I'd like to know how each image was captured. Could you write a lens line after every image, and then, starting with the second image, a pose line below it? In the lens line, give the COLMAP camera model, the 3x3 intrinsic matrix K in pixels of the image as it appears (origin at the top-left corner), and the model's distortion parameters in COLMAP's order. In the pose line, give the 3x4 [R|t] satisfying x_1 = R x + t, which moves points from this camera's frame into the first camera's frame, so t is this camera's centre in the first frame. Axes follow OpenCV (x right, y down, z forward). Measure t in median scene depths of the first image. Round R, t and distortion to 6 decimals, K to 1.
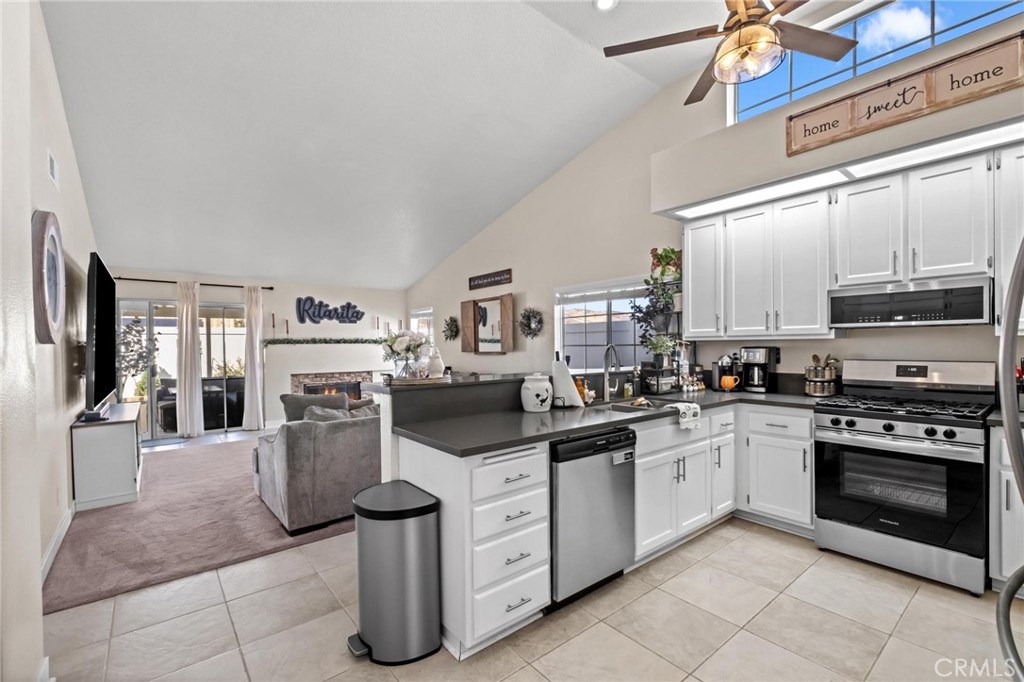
lens RADIAL K [[450.8, 0, 514.2], [0, 450.8, 348.4], [0, 0, 1]] dist [0.000611, -0.000282]
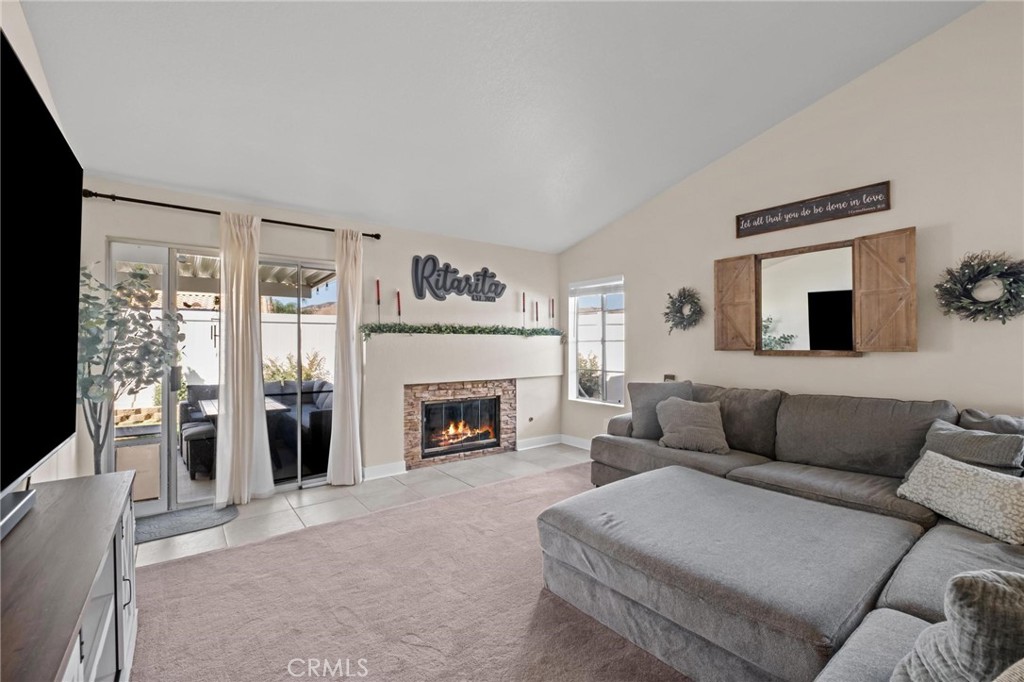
lens RADIAL K [[443.5, 0, 512.0], [0, 443.5, 341.0], [0, 0, 1]] dist [0.000087, -0.000107]
pose [[0.999326, 0.010949, -0.035045, -0.427786], [-0.011354, 0.999871, -0.011382, 0.007096], [0.034916, 0.011772, 0.999321, 0.545530]]
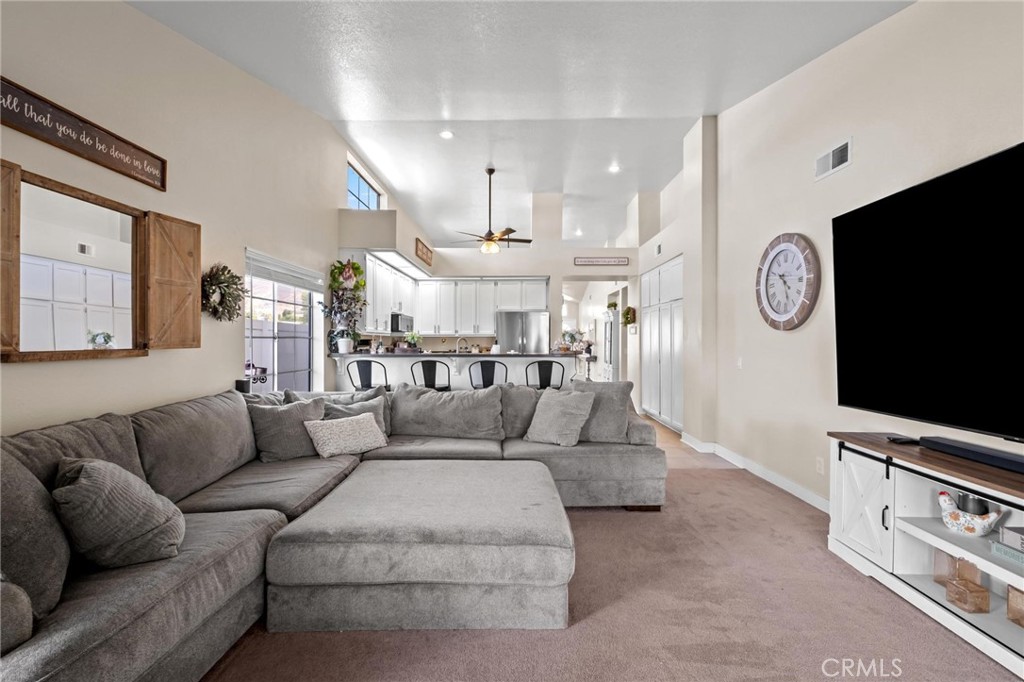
lens RADIAL K [[450.8, 0, 514.2], [0, 450.8, 348.4], [0, 0, 1]] dist [0.000611, -0.000282]
pose [[-0.768042, -0.000918, 0.640398, -0.596767], [0.013308, 0.999760, 0.017394, 0.005094], [-0.640261, 0.021882, -0.767846, 1.207937]]
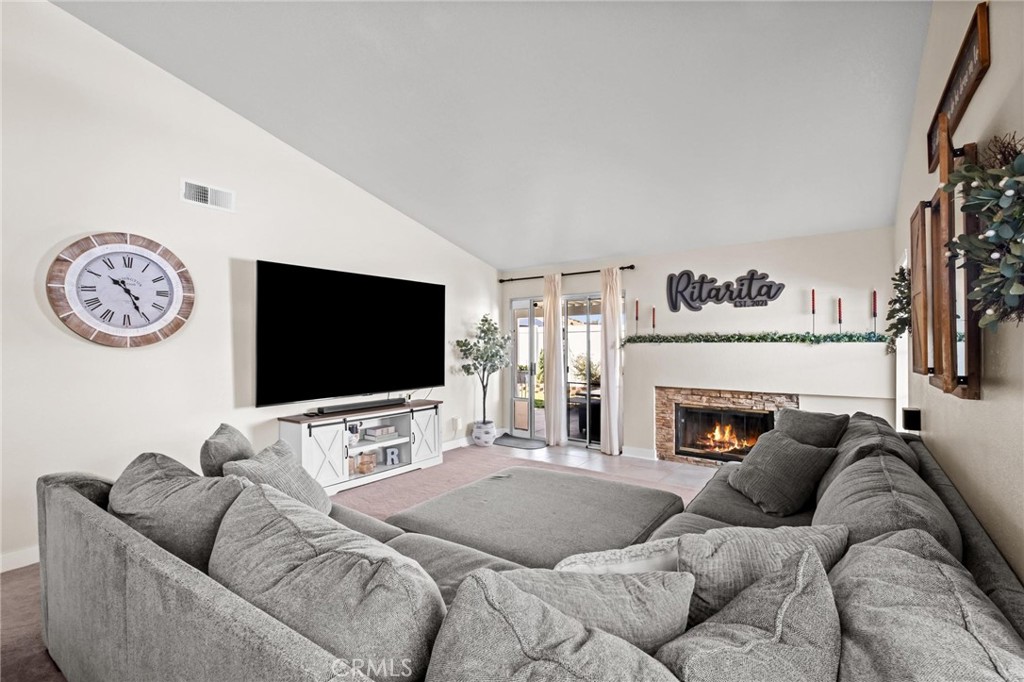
lens RADIAL K [[449.8, 0, 513.4], [0, 449.8, 339.9], [0, 0, 1]] dist [0.001237, -0.000065]
pose [[0.248735, 0.002243, -0.968569, 0.156159], [-0.006397, 0.999979, 0.000673, -0.016602], [0.968551, 0.006028, 0.248744, 0.784244]]
